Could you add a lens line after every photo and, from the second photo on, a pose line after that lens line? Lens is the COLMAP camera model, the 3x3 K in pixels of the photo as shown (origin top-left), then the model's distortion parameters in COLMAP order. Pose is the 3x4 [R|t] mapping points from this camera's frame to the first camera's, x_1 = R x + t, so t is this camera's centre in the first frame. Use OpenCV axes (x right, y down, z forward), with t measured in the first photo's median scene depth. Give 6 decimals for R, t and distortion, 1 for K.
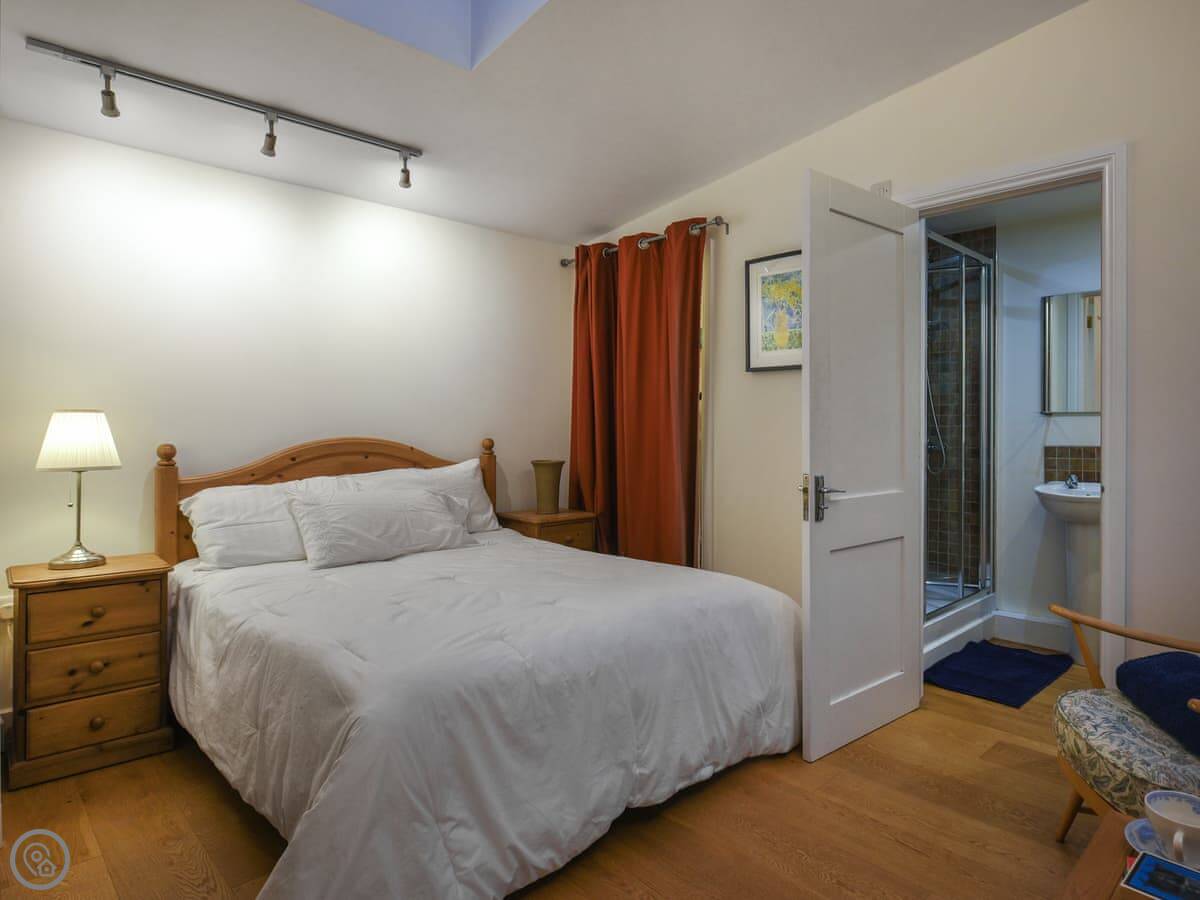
lens RADIAL K [[734.9, 0, 603.4], [0, 734.9, 415.1], [0, 0, 1]] dist [-0.004750, -0.001526]
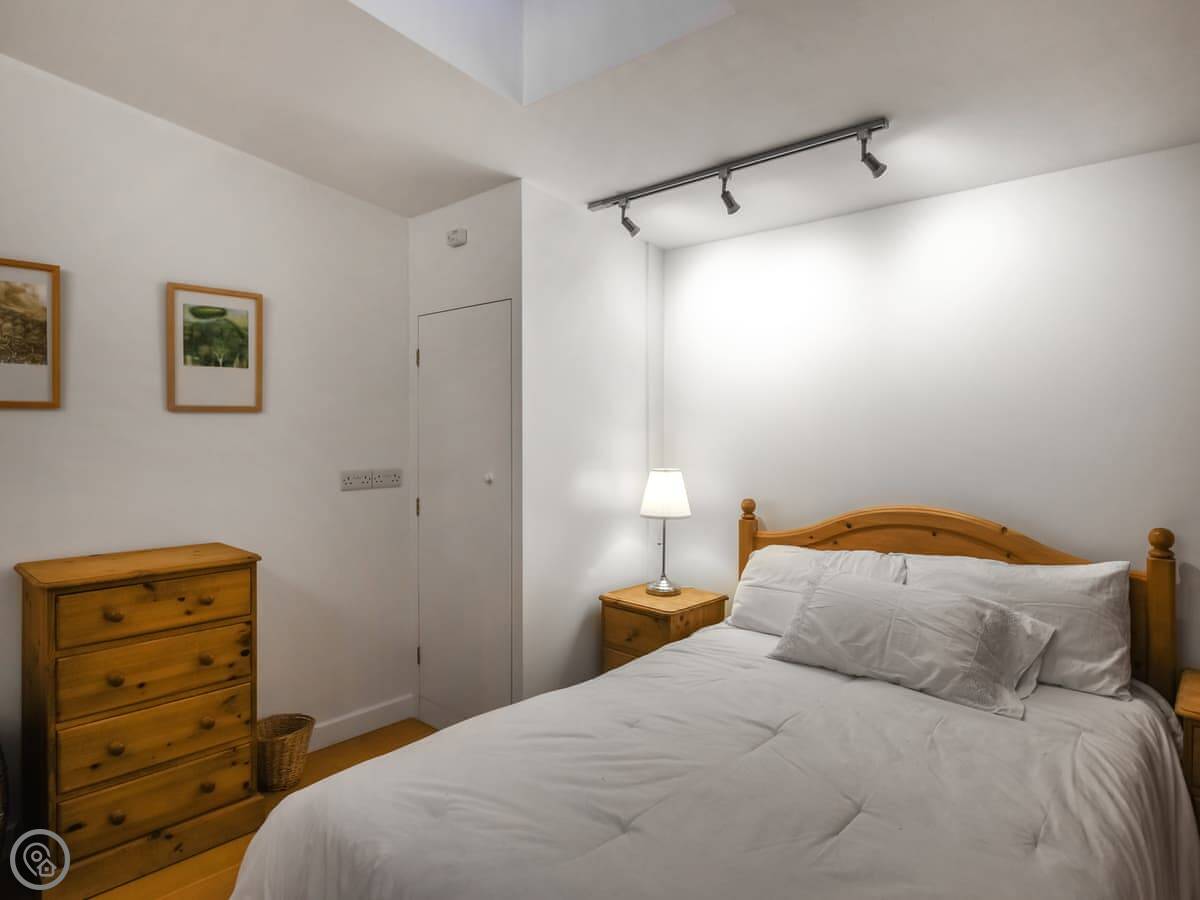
lens RADIAL K [[684.6, 0, 602.3], [0, 684.6, 429.8], [0, 0, 1]] dist [-0.007546, -0.002021]
pose [[0.110701, -0.003050, -0.993849, 0.384933], [0.024730, 0.999694, -0.000313, -0.066326], [0.993546, -0.024544, 0.110742, 0.663042]]
